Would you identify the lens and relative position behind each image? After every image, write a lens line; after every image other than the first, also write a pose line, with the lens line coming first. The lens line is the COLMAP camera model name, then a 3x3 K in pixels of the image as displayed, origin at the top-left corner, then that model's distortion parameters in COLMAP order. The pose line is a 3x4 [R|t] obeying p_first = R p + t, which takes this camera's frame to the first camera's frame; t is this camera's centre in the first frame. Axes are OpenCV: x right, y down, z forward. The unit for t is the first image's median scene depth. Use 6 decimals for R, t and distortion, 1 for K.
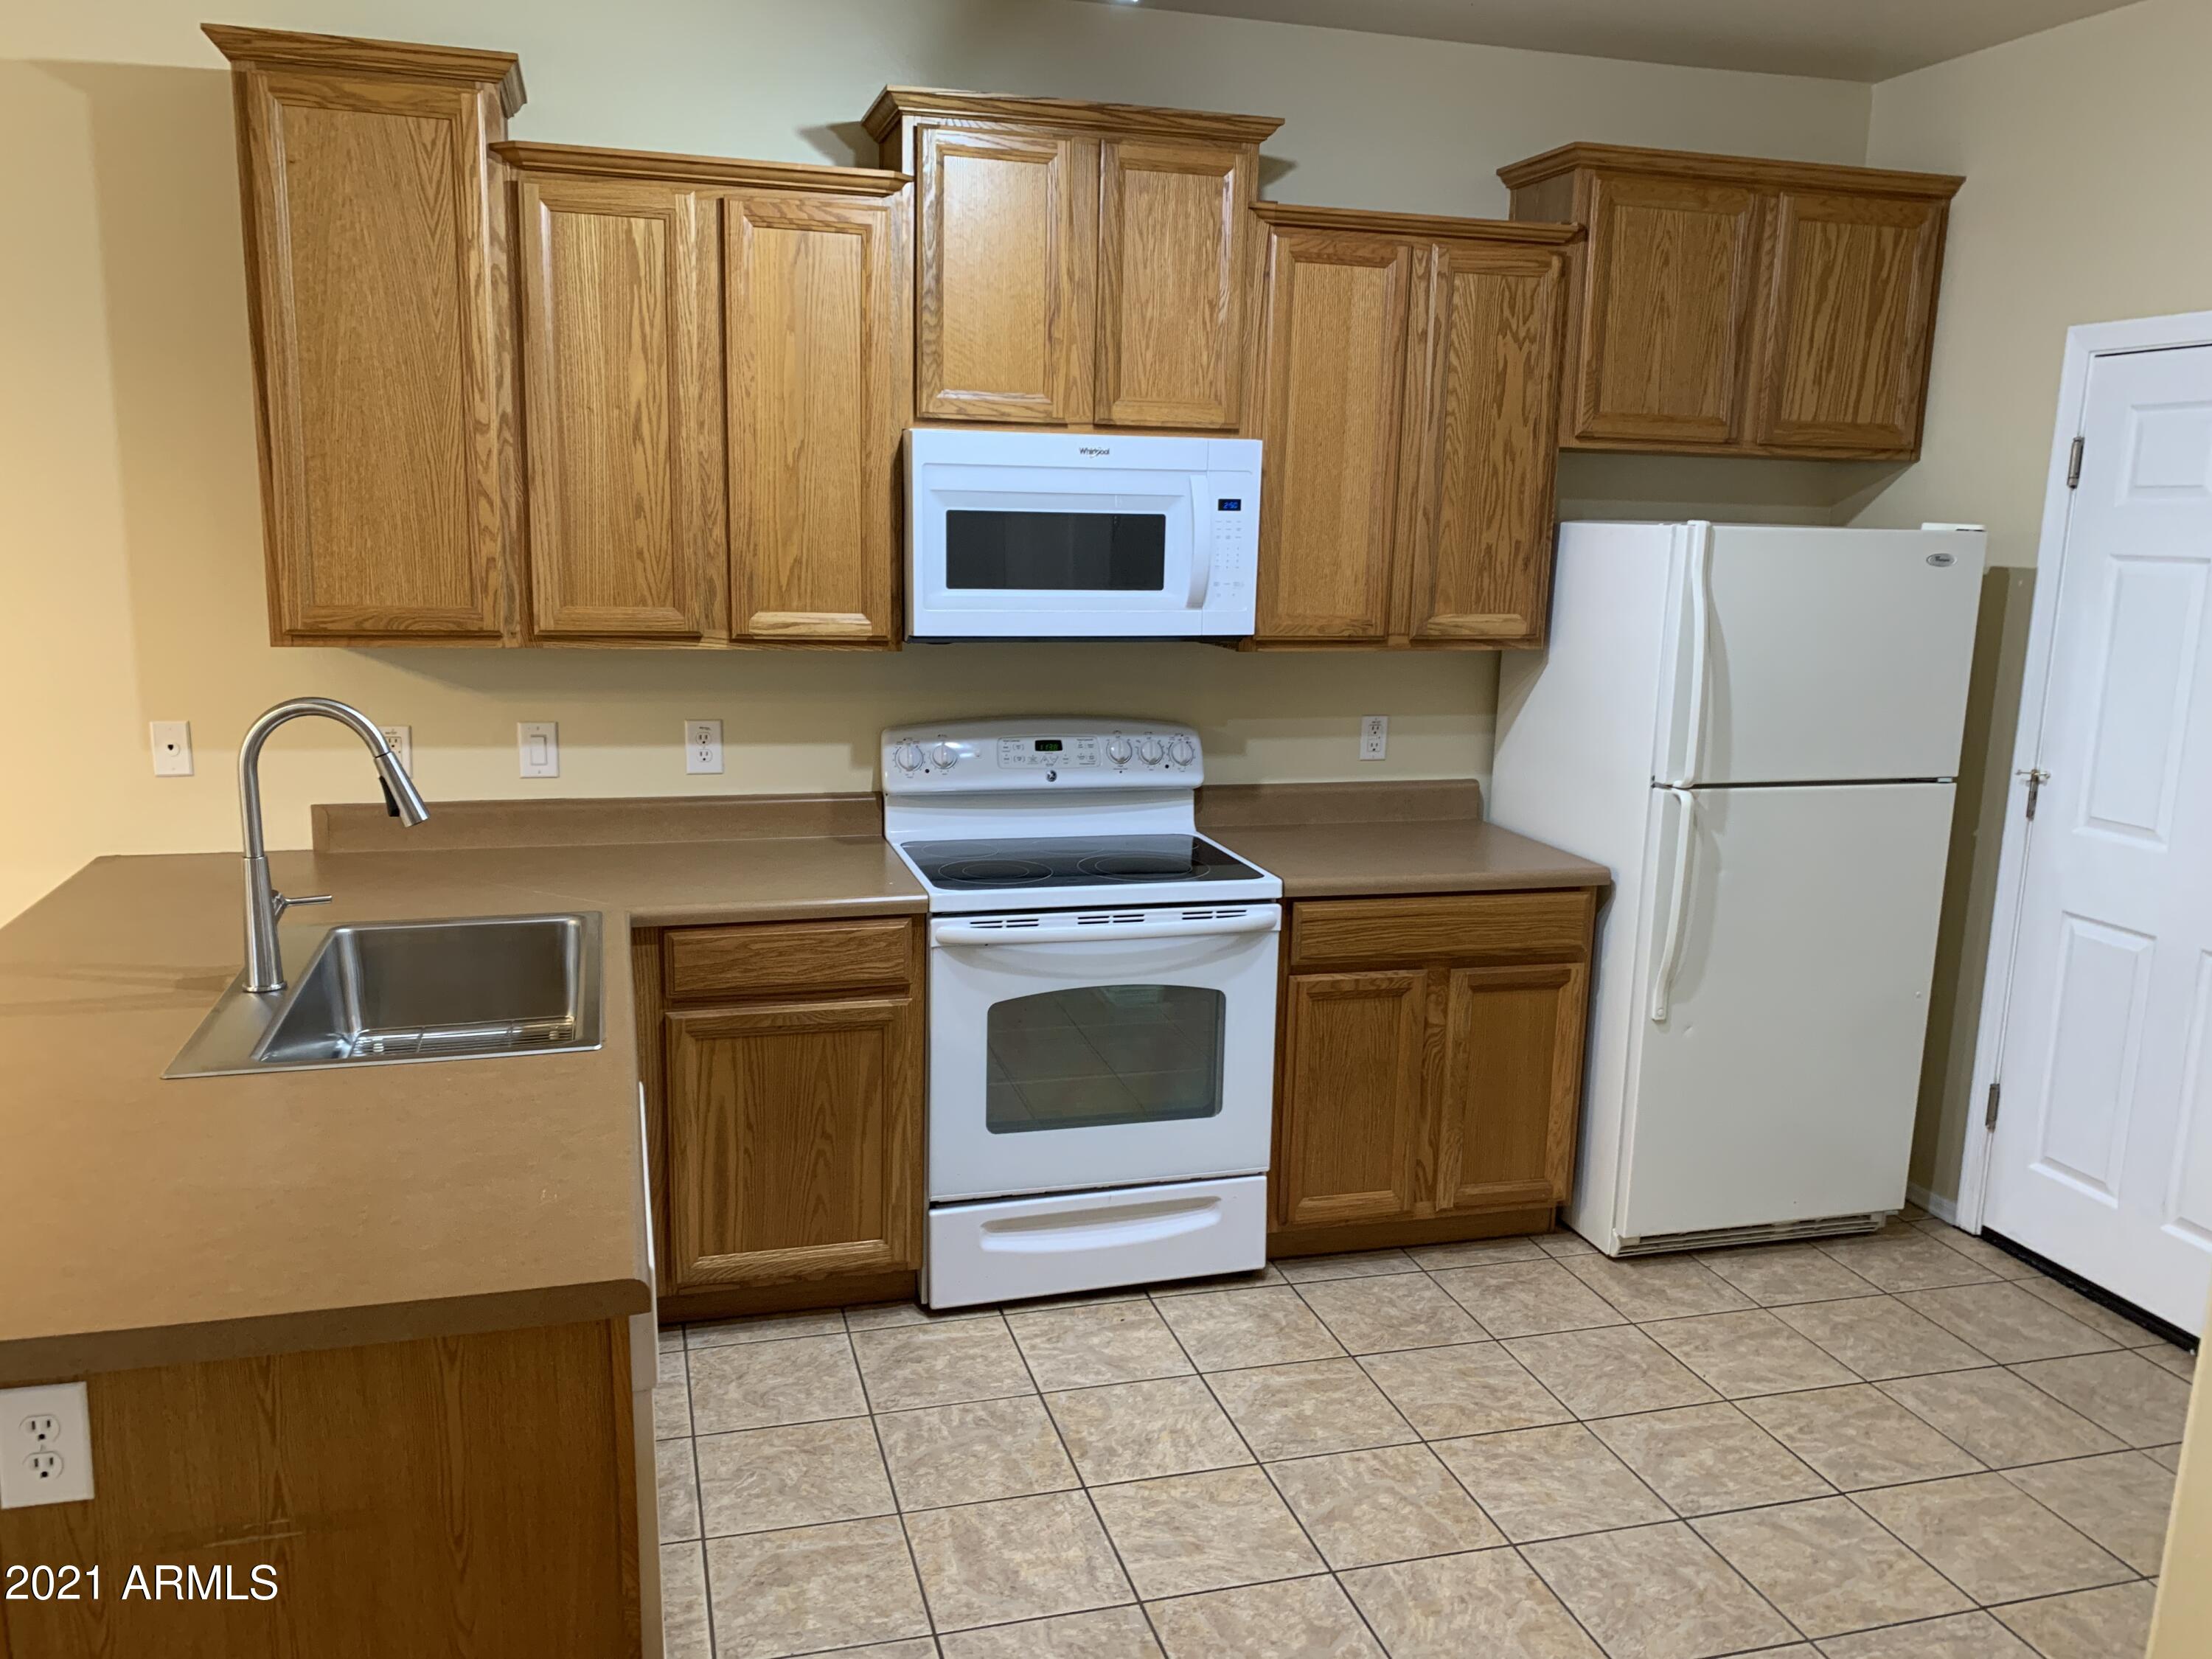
lens RADIAL K [[1710.1, 0, 1100.5], [0, 1710.1, 835.7], [0, 0, 1]] dist [0.013065, 0.003727]
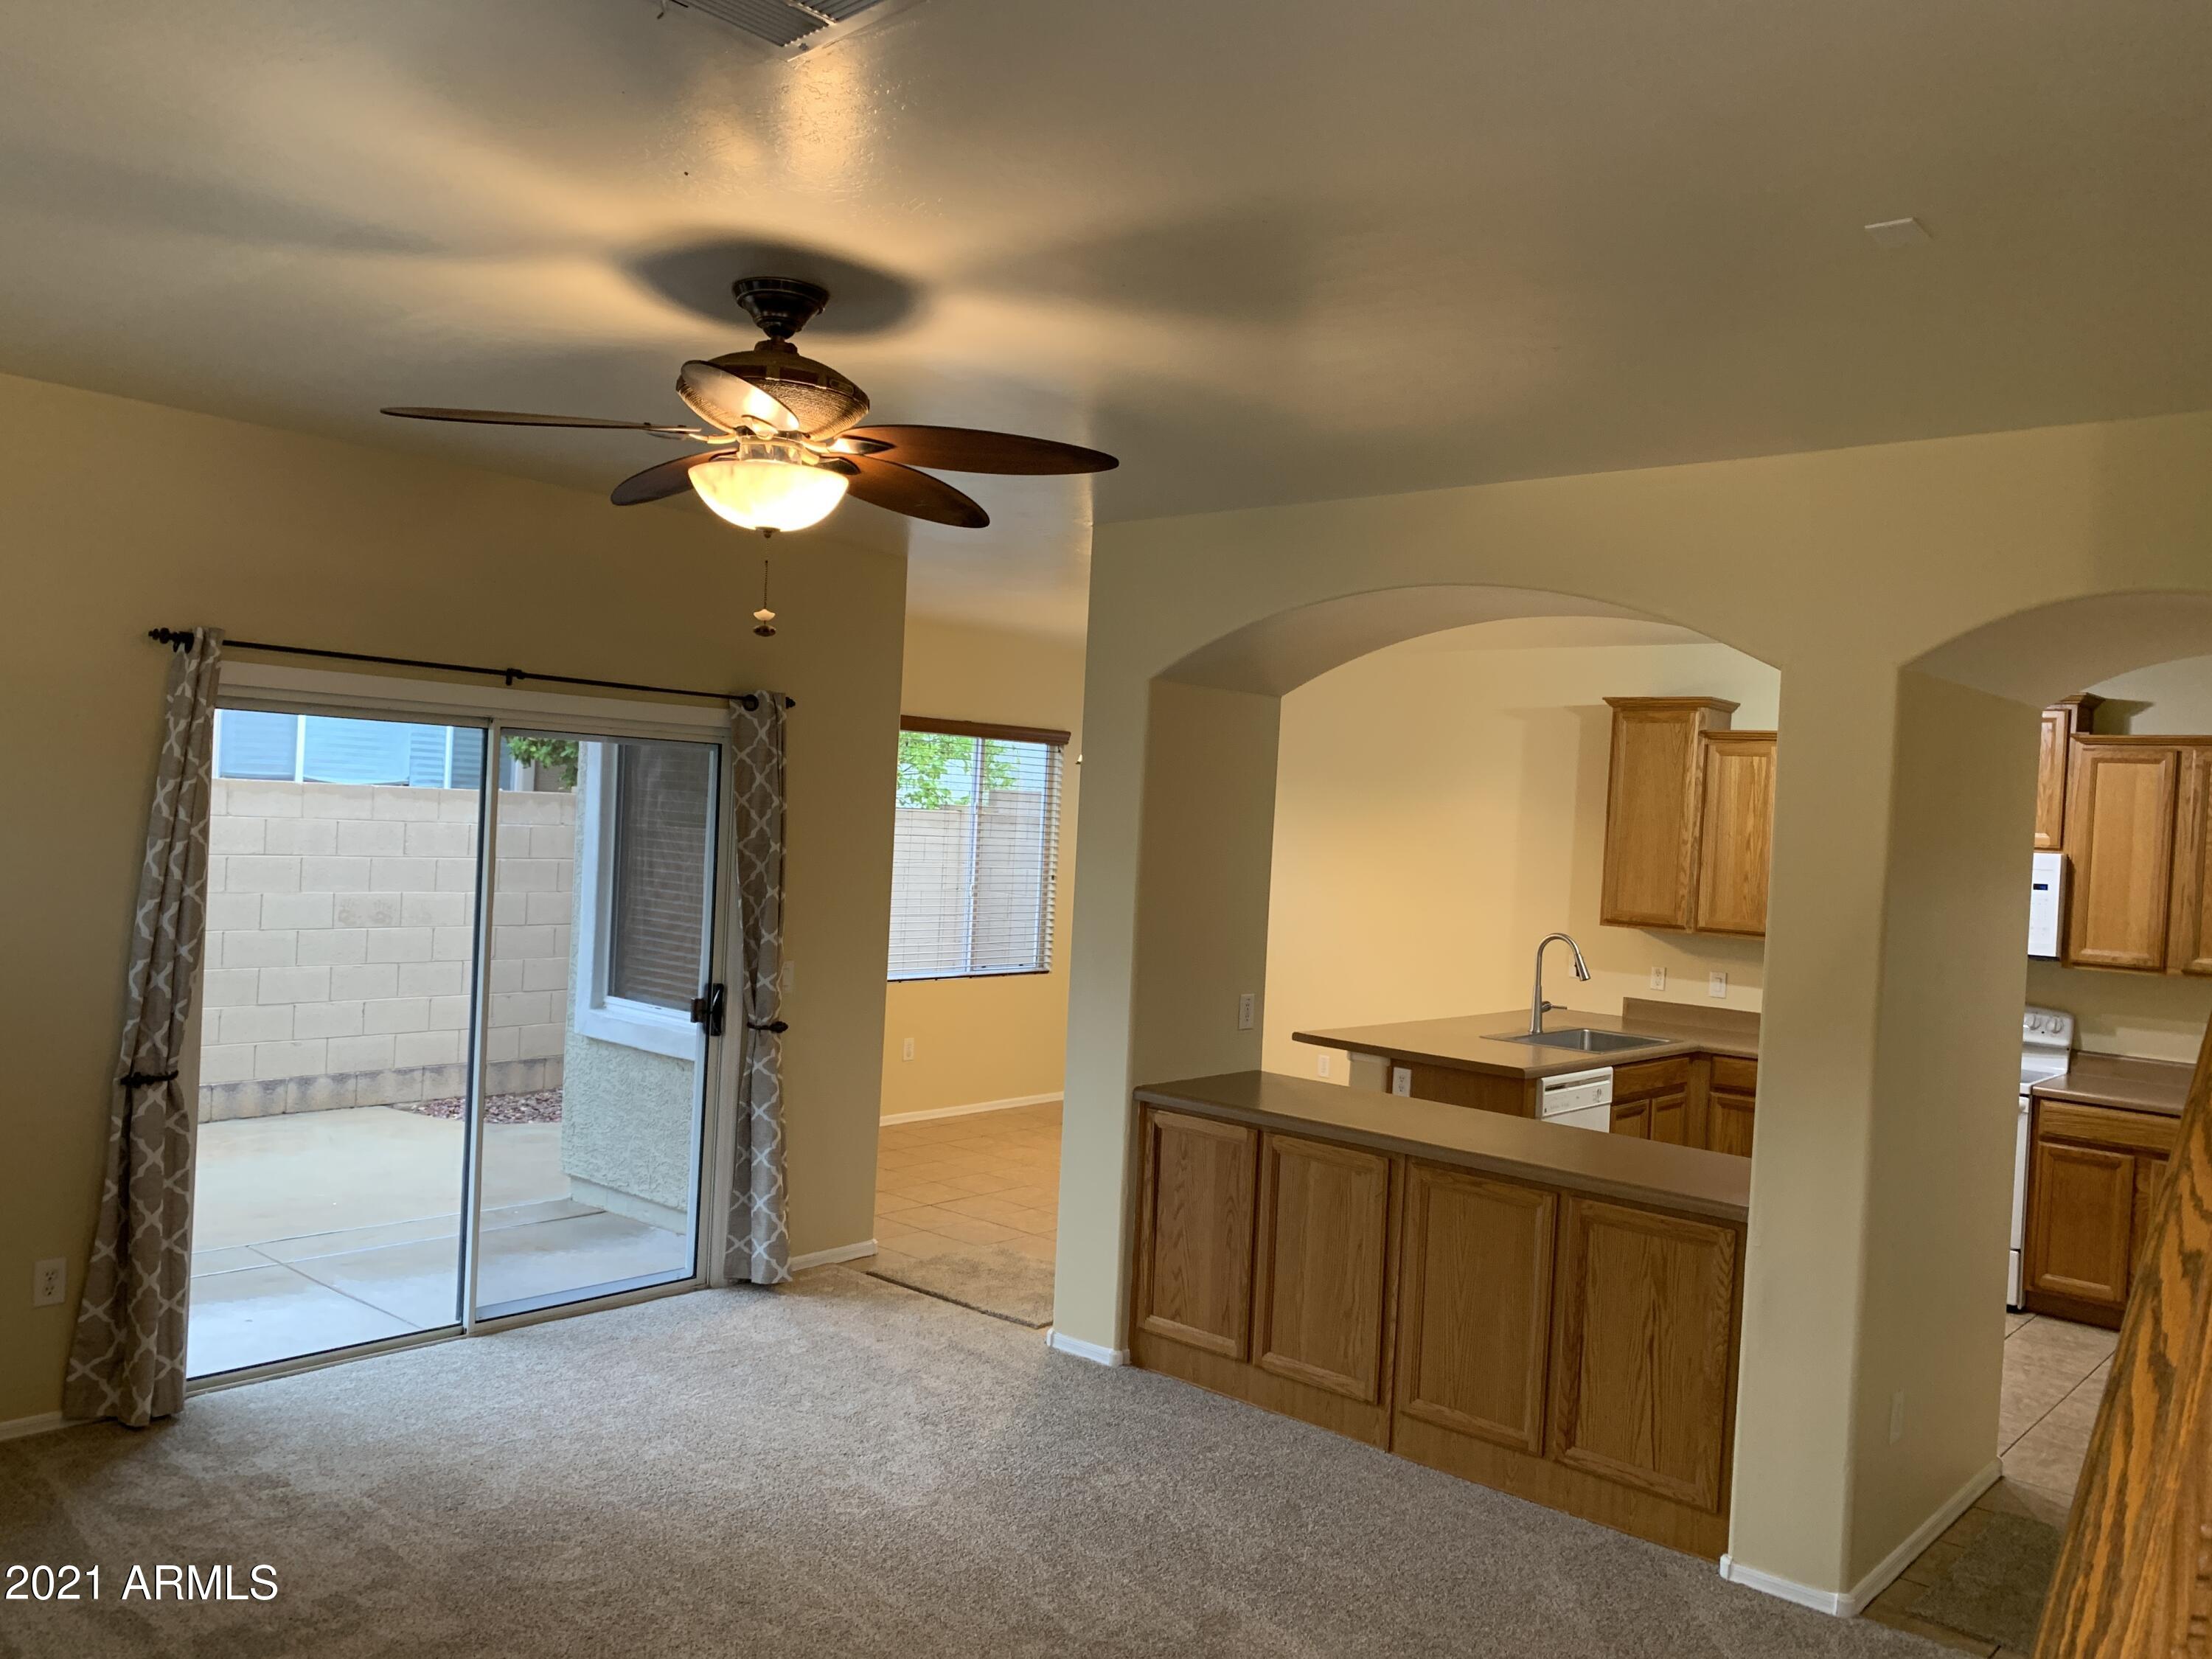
lens RADIAL K [[1710.1, 0, 1103.6], [0, 1710.1, 831.5], [0, 0, 1]] dist [0.013065, 0.003727]
pose [[0.547138, 0.016545, -0.836879, 1.185530], [-0.192489, 0.975496, -0.106561, 0.159111], [0.814609, 0.219393, 0.536916, -0.947705]]
